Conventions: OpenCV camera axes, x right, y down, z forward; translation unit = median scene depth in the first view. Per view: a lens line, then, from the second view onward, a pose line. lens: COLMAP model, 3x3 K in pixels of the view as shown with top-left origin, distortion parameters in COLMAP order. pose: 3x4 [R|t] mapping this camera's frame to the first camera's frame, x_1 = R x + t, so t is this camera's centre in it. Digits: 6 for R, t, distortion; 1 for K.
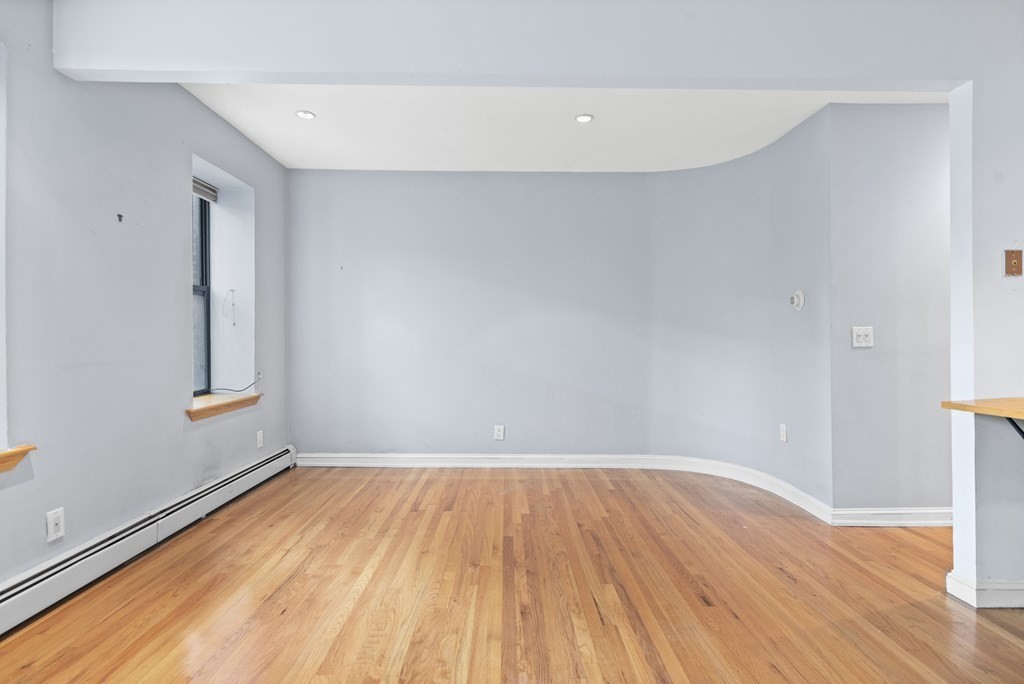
lens RADIAL K [[537.8, 0, 506.3], [0, 537.8, 341.3], [0, 0, 1]] dist [0.006741, -0.001248]
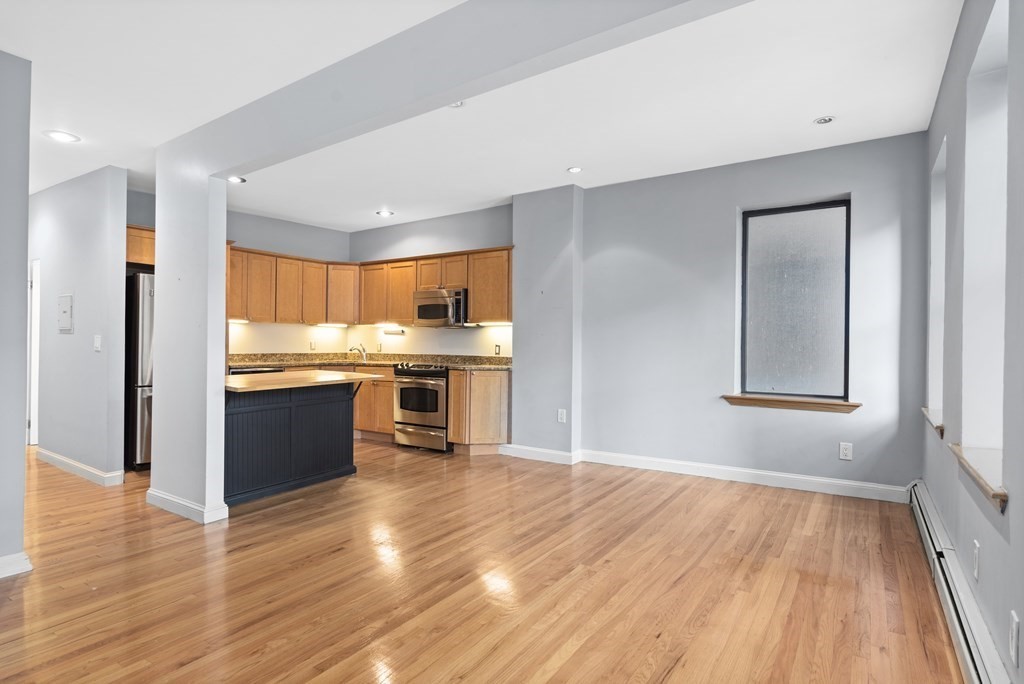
lens RADIAL K [[537.8, 0, 520.1], [0, 537.8, 348.7], [0, 0, 1]] dist [0.006741, -0.001248]
pose [[-0.842689, -0.001113, 0.538399, -0.532982], [0.001287, 0.999991, 0.004083, -0.003100], [-0.538398, 0.004134, -0.842680, 1.431464]]
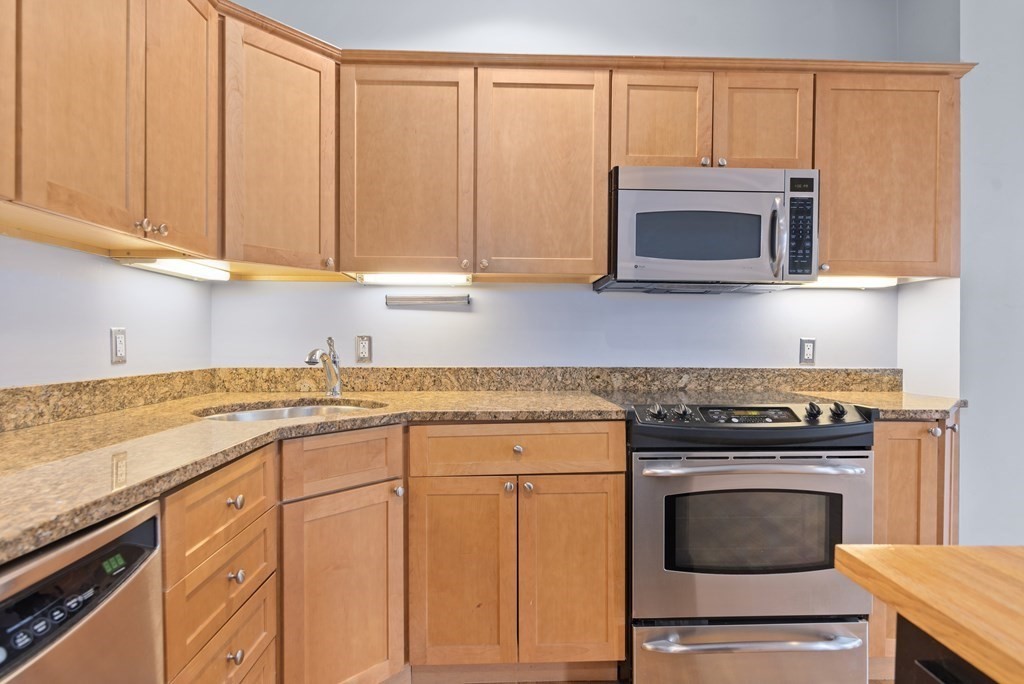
lens RADIAL K [[537.8, 0, 514.3], [0, 537.8, 345.2], [0, 0, 1]] dist [0.006741, -0.001248]
pose [[-0.998746, 0.008931, -0.049267, 1.066257], [0.008454, 0.999915, 0.009895, -0.010943], [0.049351, 0.009466, -0.998737, 0.547369]]
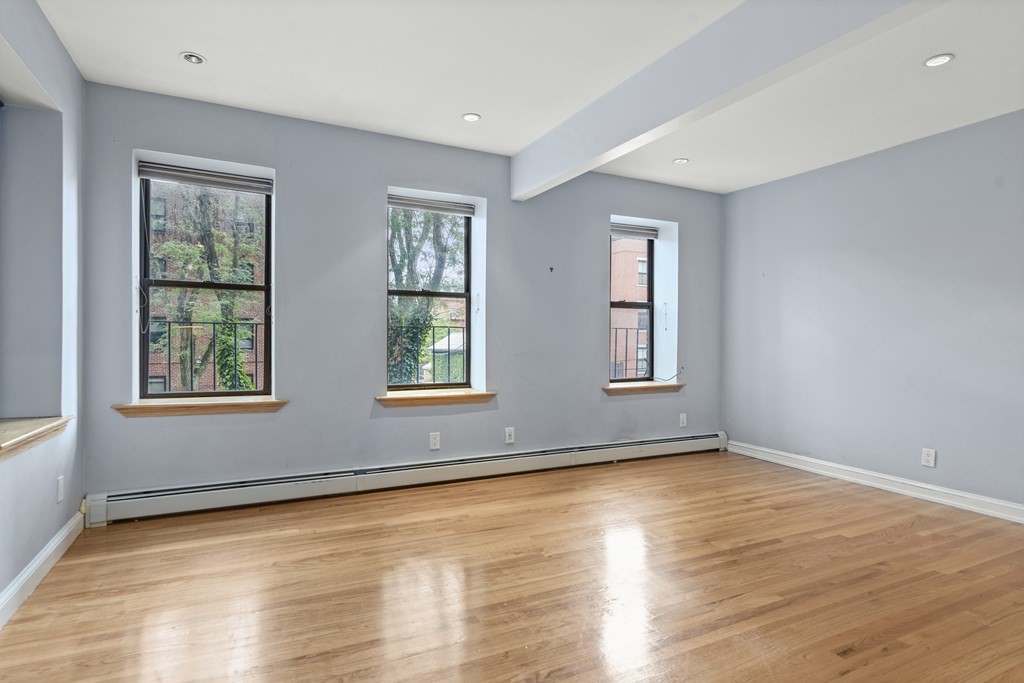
lens RADIAL K [[537.8, 0, 511.4], [0, 537.8, 349.2], [0, 0, 1]] dist [0.006741, -0.001248]
pose [[0.438425, 0.019079, -0.898565, 0.692666], [-0.009472, 0.999817, 0.016608, -0.002066], [0.898718, 0.001230, 0.438526, 0.120791]]
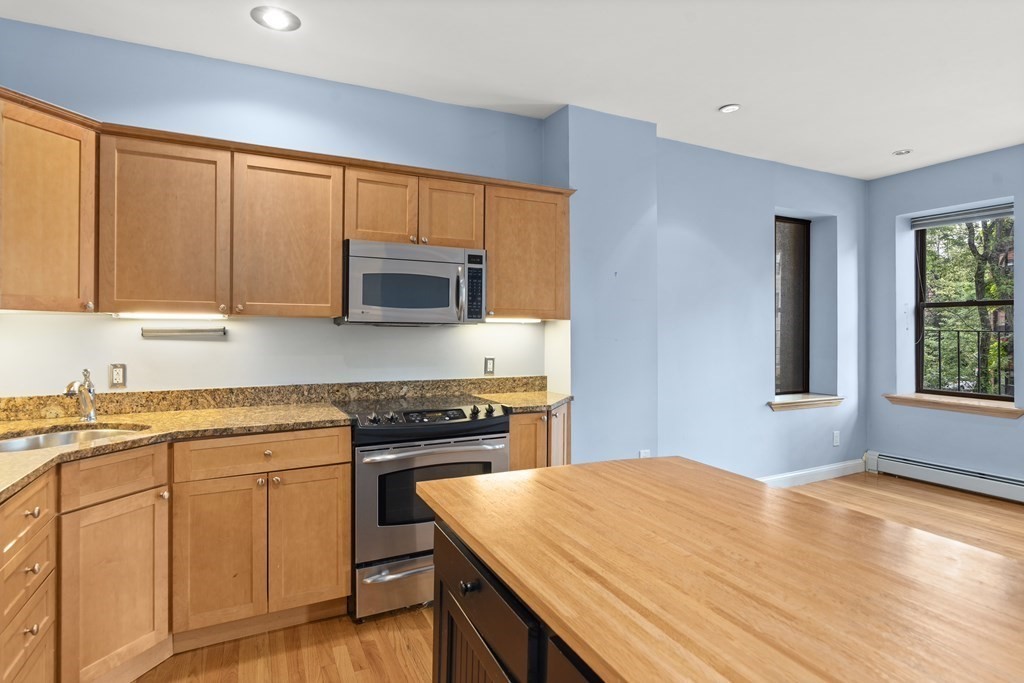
lens RADIAL K [[537.8, 0, 511.5], [0, 537.8, 328.5], [0, 0, 1]] dist [0.006741, -0.001248]
pose [[-0.892038, 0.007818, -0.451893, 1.071241], [0.010036, 0.999946, -0.002512, -0.064989], [0.451849, -0.006776, -0.892069, 0.812212]]
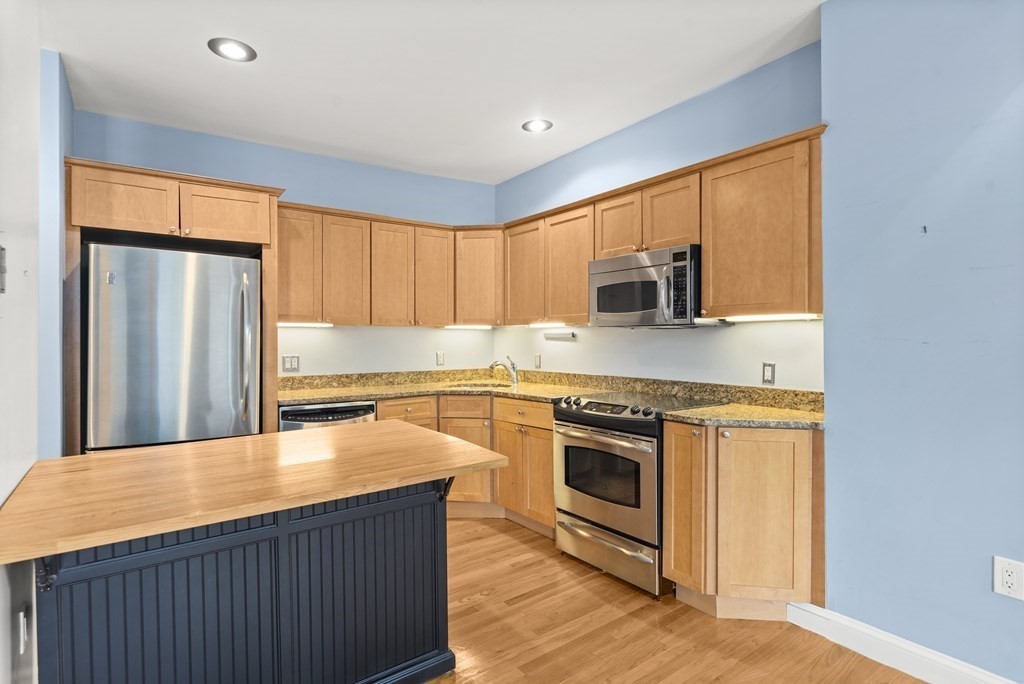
lens RADIAL K [[537.8, 0, 504.0], [0, 537.8, 339.9], [0, 0, 1]] dist [0.006741, -0.001248]
pose [[-0.585439, 0.013734, 0.810600, 0.126727], [0.012335, 0.999892, -0.008032, -0.046346], [-0.810623, 0.005296, -0.585545, 0.705855]]
